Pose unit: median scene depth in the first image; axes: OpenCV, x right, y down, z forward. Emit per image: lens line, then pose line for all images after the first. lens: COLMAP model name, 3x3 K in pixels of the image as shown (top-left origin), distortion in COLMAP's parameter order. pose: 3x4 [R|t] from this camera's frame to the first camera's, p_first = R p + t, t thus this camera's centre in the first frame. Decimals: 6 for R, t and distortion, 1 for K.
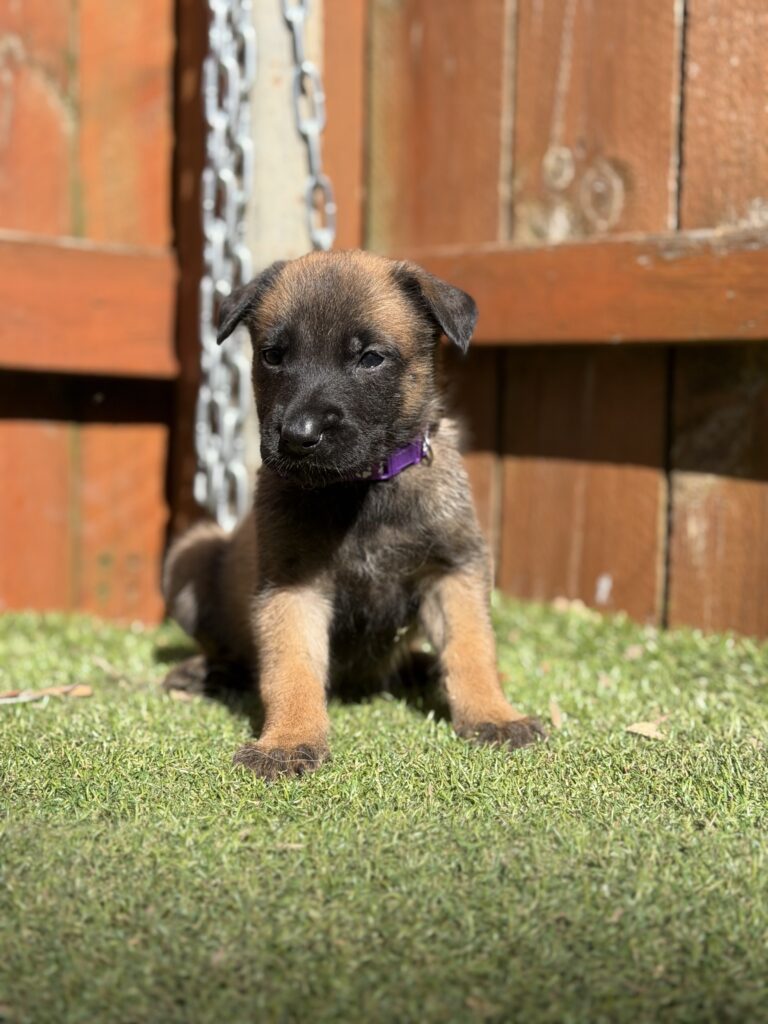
lens RADIAL K [[1651.8, 0, 377.3], [0, 1651.8, 512.1], [0, 0, 1]] dist [0.138959, 0.000000]
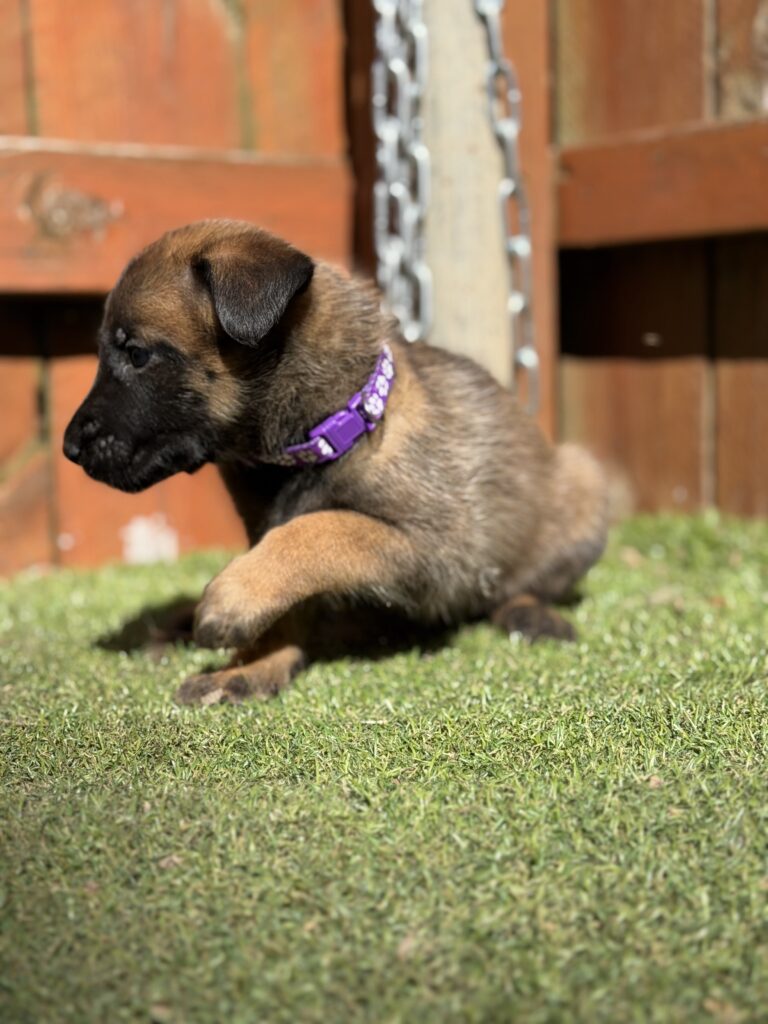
lens RADIAL K [[1651.8, 0, 361.1], [0, 1651.8, 512.3], [0, 0, 1]] dist [0.138959, 0.000000]
pose [[0.990330, -0.037992, -0.133428, 0.003236], [0.043853, 0.998186, 0.041259, 0.004997], [0.131619, -0.046711, 0.990199, 0.106673]]
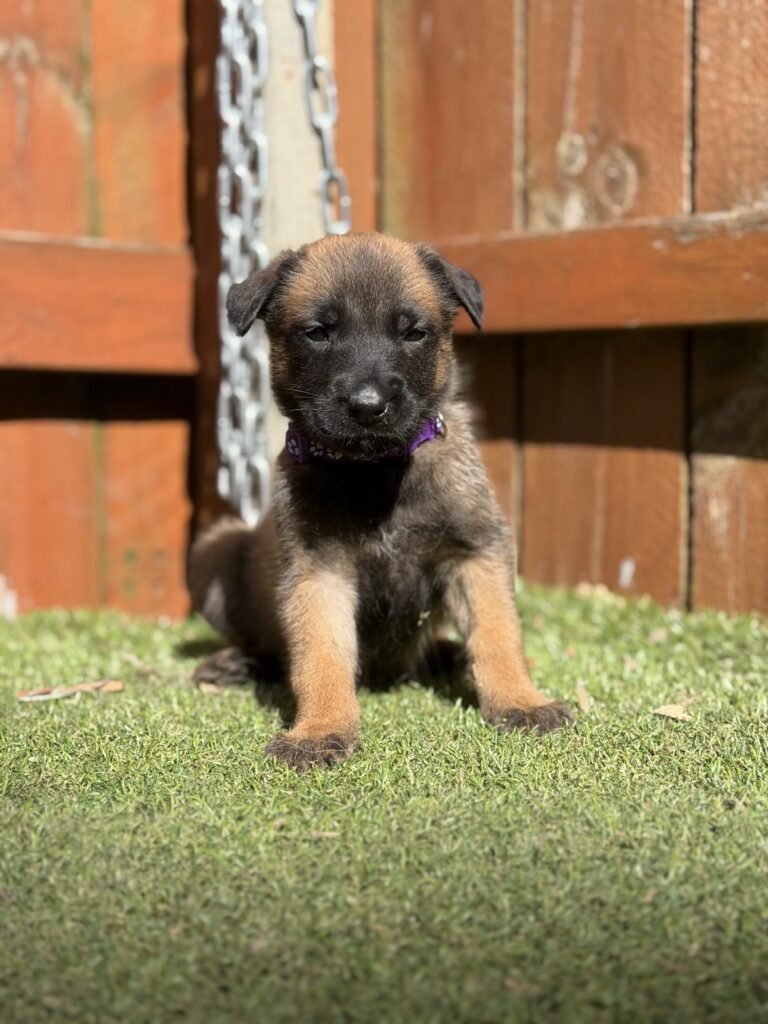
lens RADIAL K [[1651.8, 0, 377.6], [0, 1651.8, 510.7], [0, 0, 1]] dist [0.138959, 0.000000]
pose [[0.999623, -0.025211, -0.010902, -0.003715], [0.025270, 0.999666, 0.005328, -0.000666], [0.010764, -0.005602, 0.999926, -0.009164]]
